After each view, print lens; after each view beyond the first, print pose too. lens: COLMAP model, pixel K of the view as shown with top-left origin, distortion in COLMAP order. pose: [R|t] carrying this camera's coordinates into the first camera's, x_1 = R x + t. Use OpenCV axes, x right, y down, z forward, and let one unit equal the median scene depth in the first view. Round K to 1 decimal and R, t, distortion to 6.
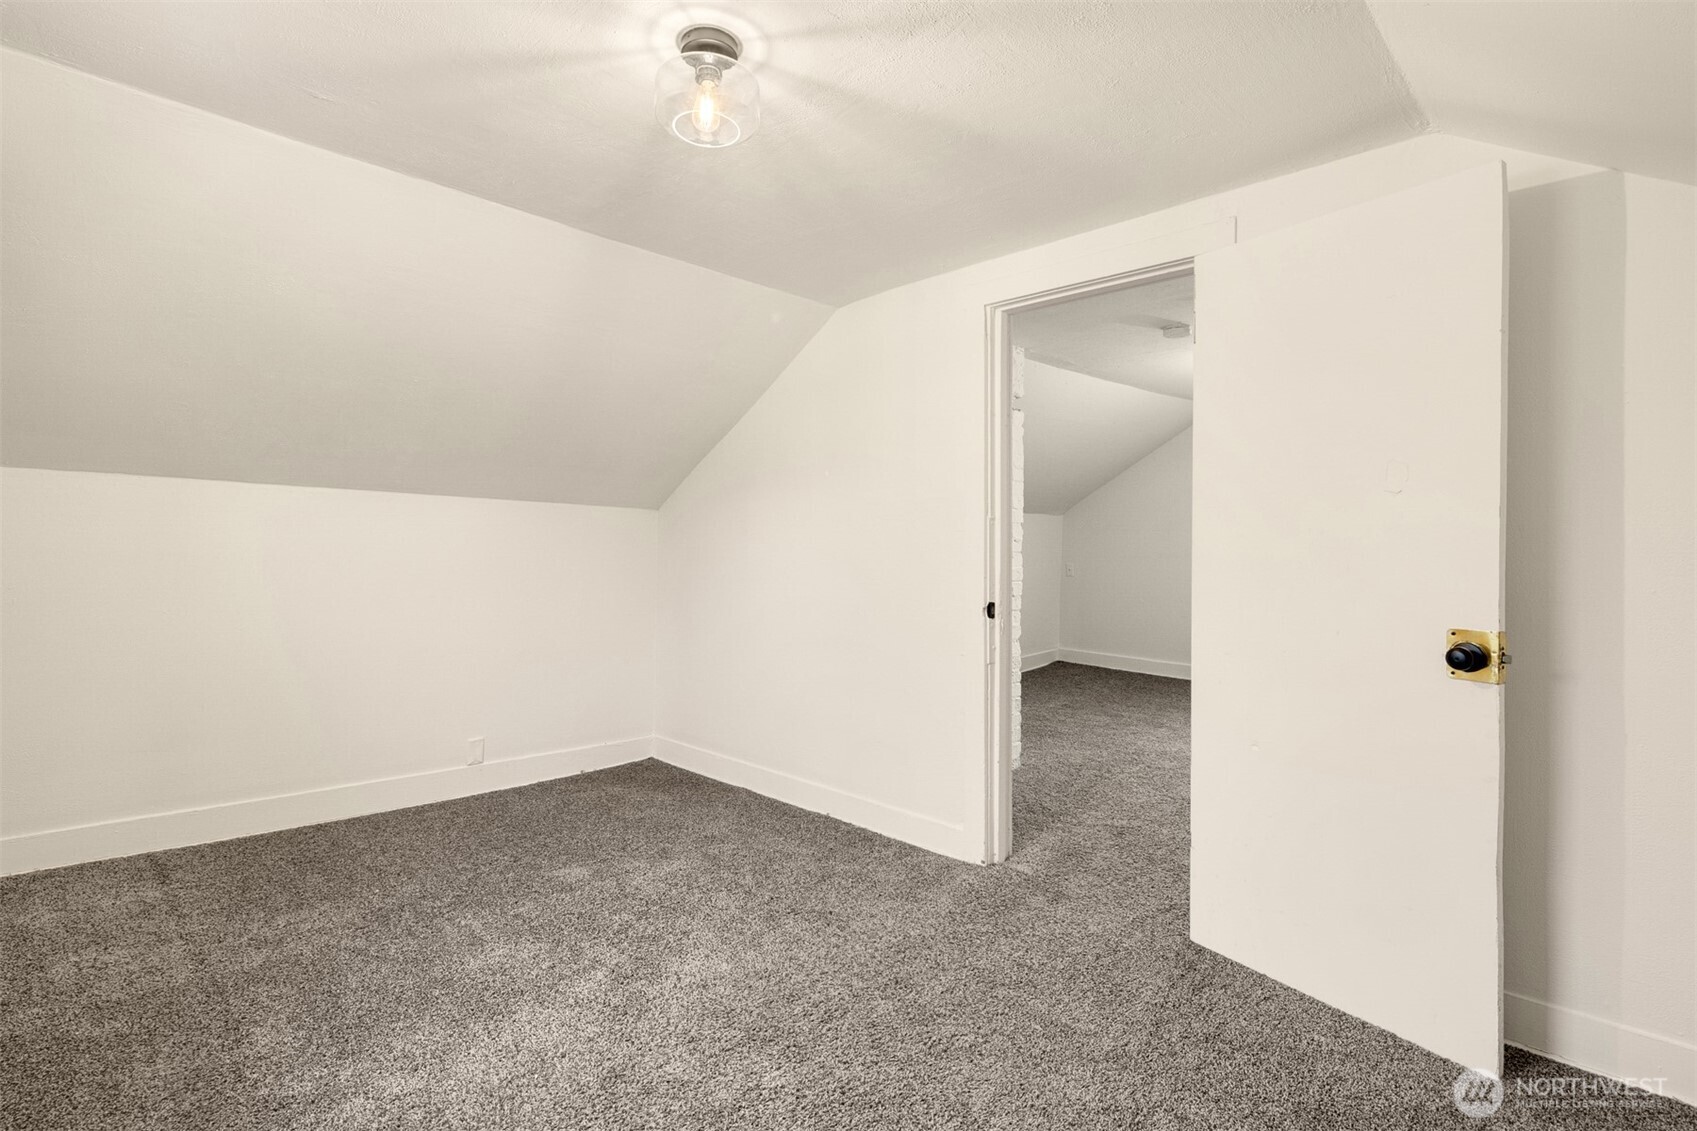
lens RADIAL K [[845.8, 0, 849.5], [0, 845.8, 572.6], [0, 0, 1]] dist [0.000792, 0.000087]
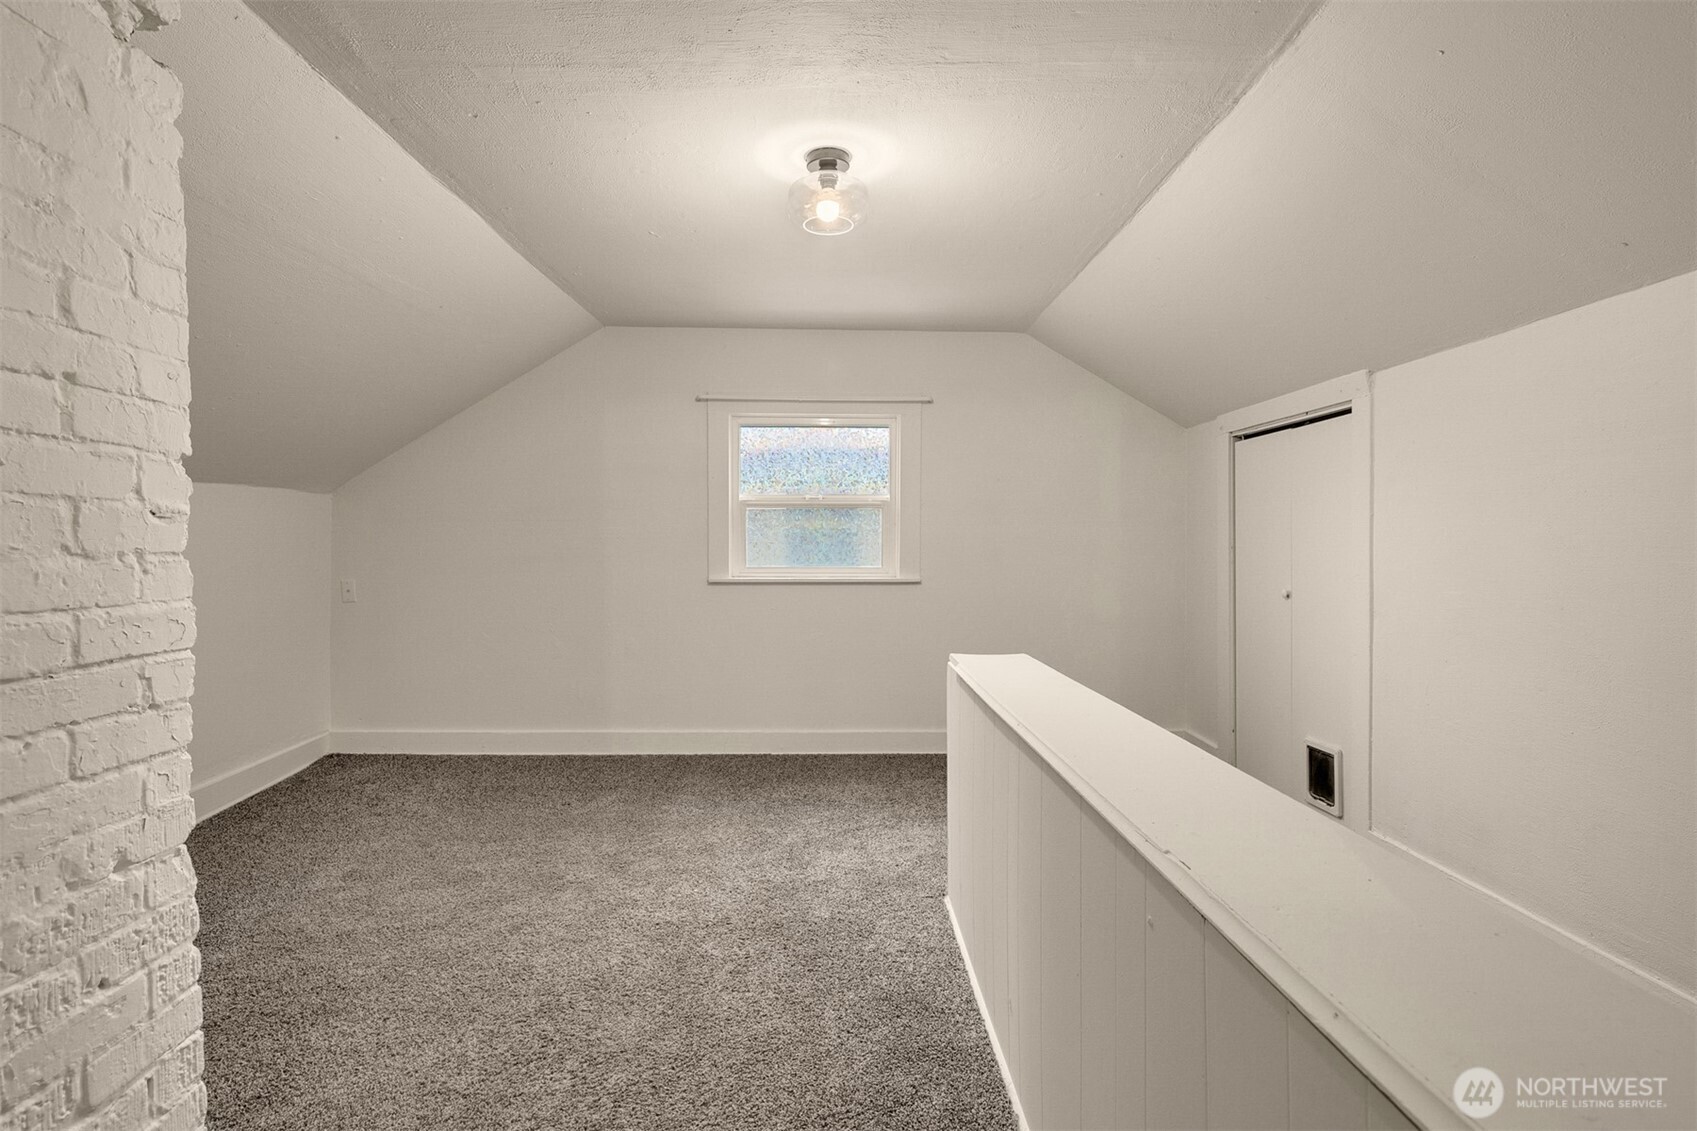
lens RADIAL K [[845.8, 0, 849.5], [0, 845.8, 572.6], [0, 0, 1]] dist [0.000792, 0.000087]
pose [[0.697032, -0.020716, 0.716741, 0.107845], [0.025643, 0.999663, 0.003954, -0.008307], [-0.716581, 0.015623, 0.697328, 0.443211]]
